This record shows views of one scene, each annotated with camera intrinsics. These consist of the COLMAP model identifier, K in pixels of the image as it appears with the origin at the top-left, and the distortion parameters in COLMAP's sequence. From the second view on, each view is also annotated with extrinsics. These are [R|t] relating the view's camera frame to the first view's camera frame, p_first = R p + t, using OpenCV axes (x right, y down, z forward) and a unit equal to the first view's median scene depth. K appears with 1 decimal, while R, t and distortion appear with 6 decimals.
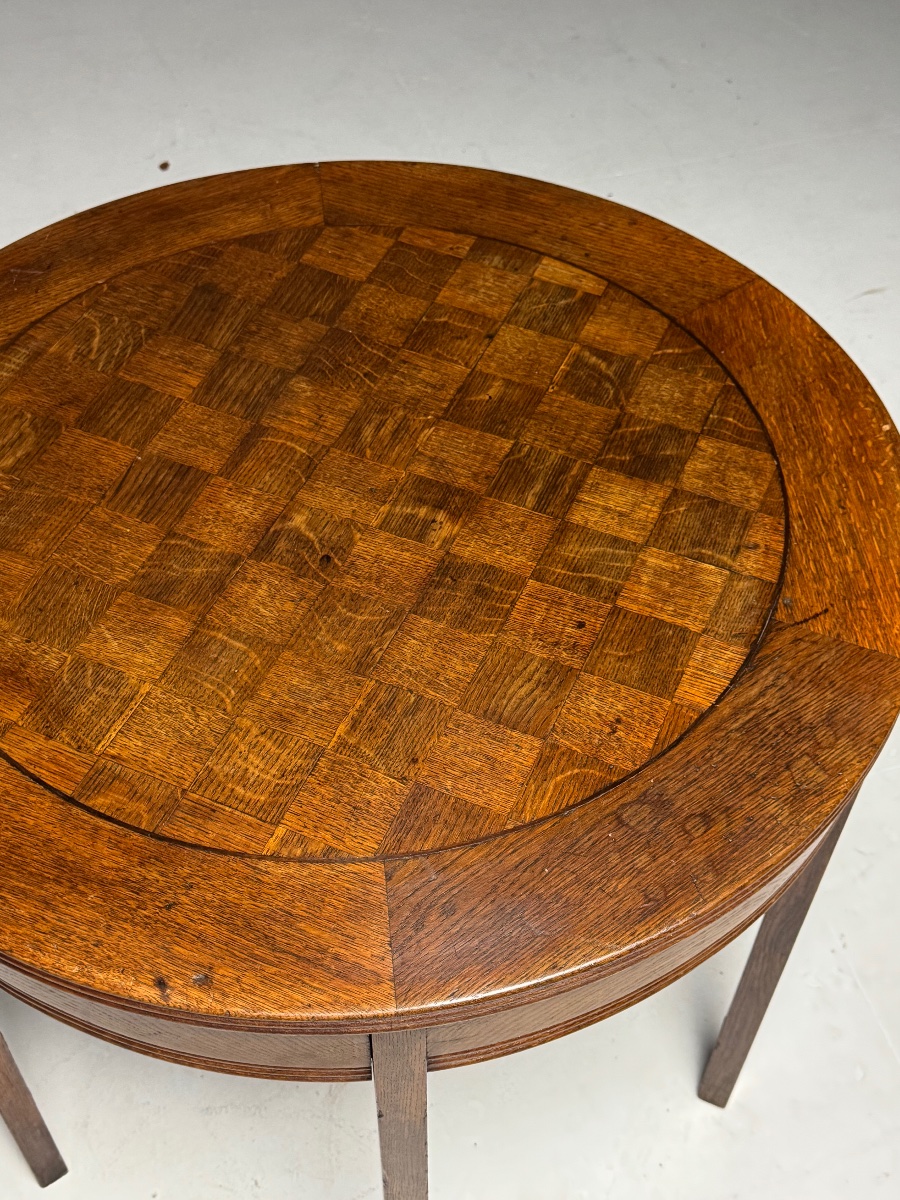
lens RADIAL K [[1483.5, 0, 438.5], [0, 1483.5, 610.2], [0, 0, 1]] dist [0.120196, 0.000000]
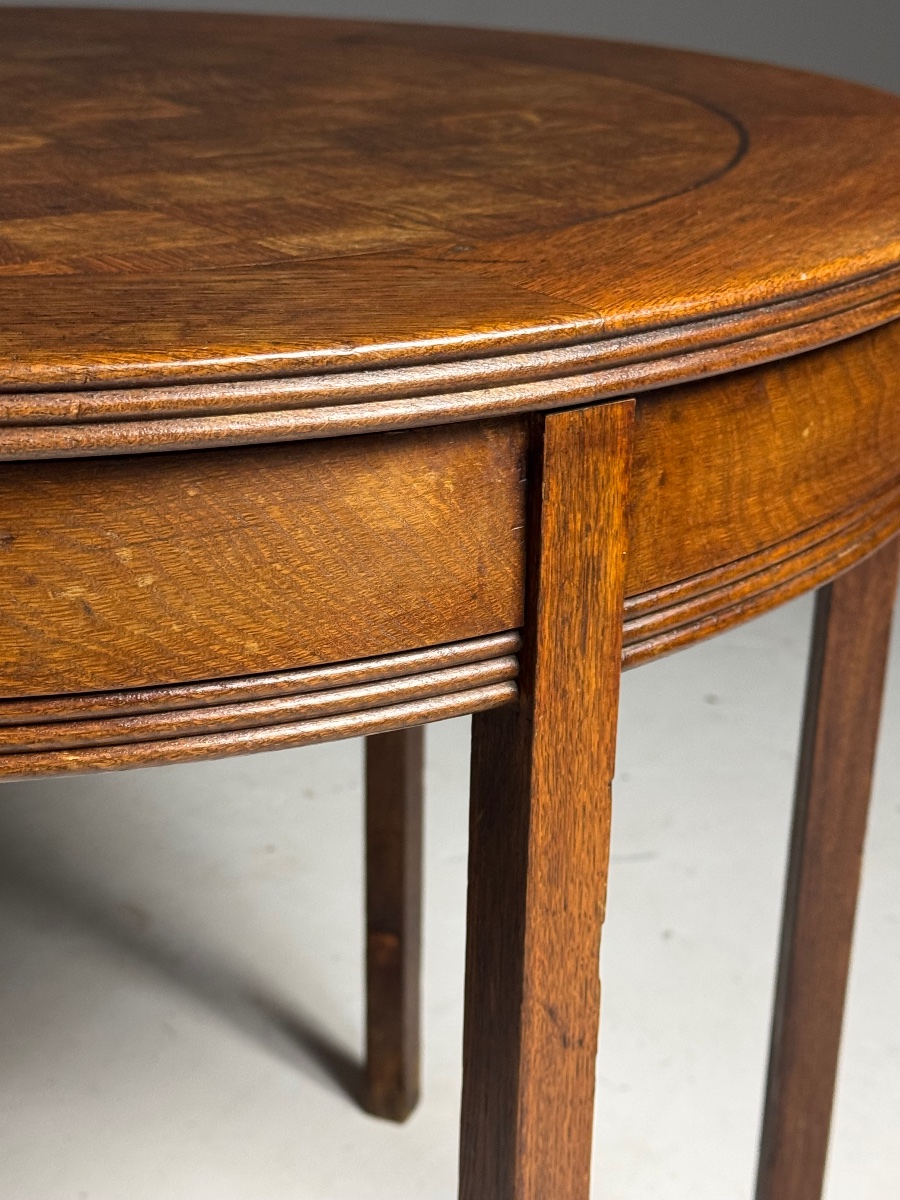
lens RADIAL K [[2063.0, 0, 456.5], [0, 2063.0, 594.3], [0, 0, 1]] dist [0.175049, 0.000000]
pose [[0.860090, 0.198883, -0.469777, 0.525029], [-0.400953, 0.832895, -0.381474, 0.306240], [0.315406, 0.516461, 0.796108, 0.545026]]
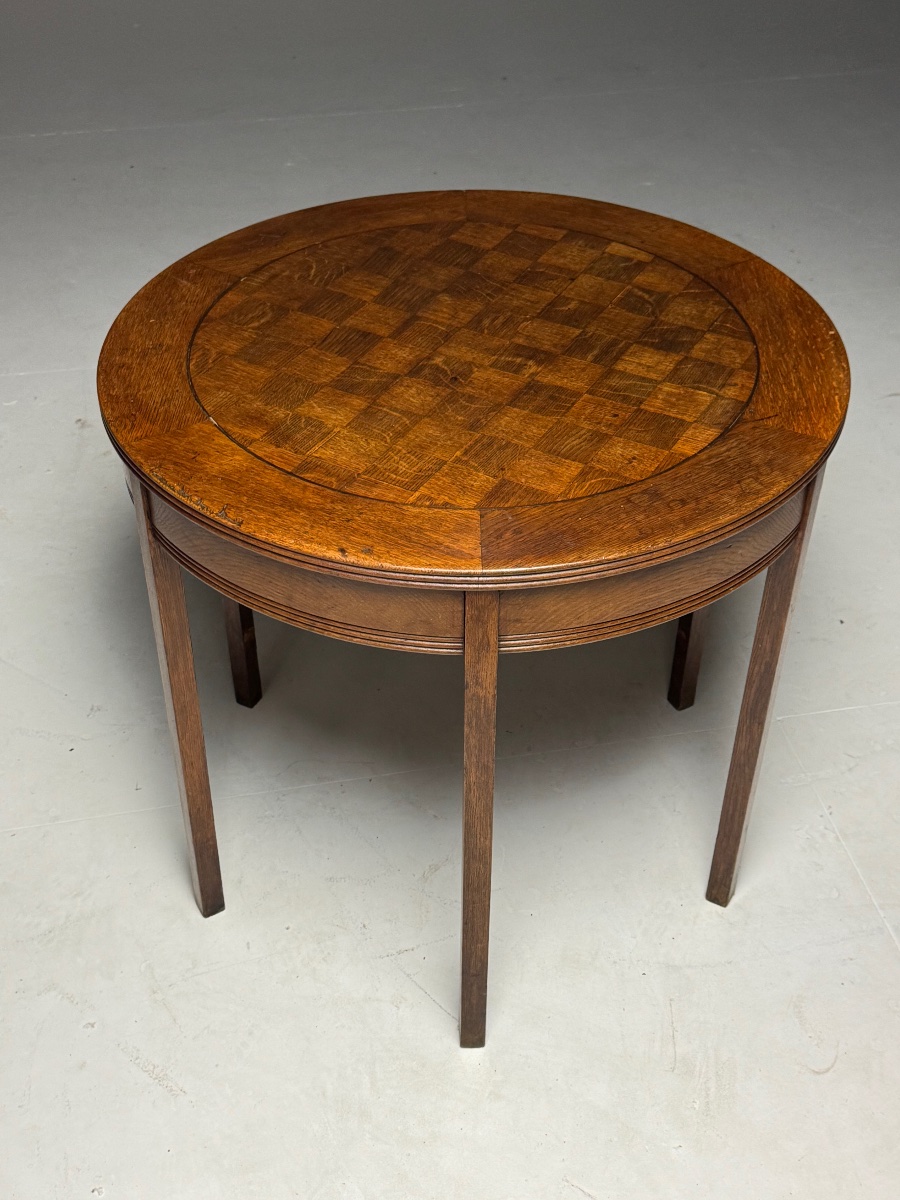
lens RADIAL K [[1483.5, 0, 443.2], [0, 1483.5, 594.2], [0, 0, 1]] dist [0.120196, 0.000000]
pose [[0.995373, 0.058953, -0.075871, 0.043675], [-0.072145, 0.980098, -0.184938, 0.473045], [0.063459, 0.189556, 0.979817, -0.478410]]
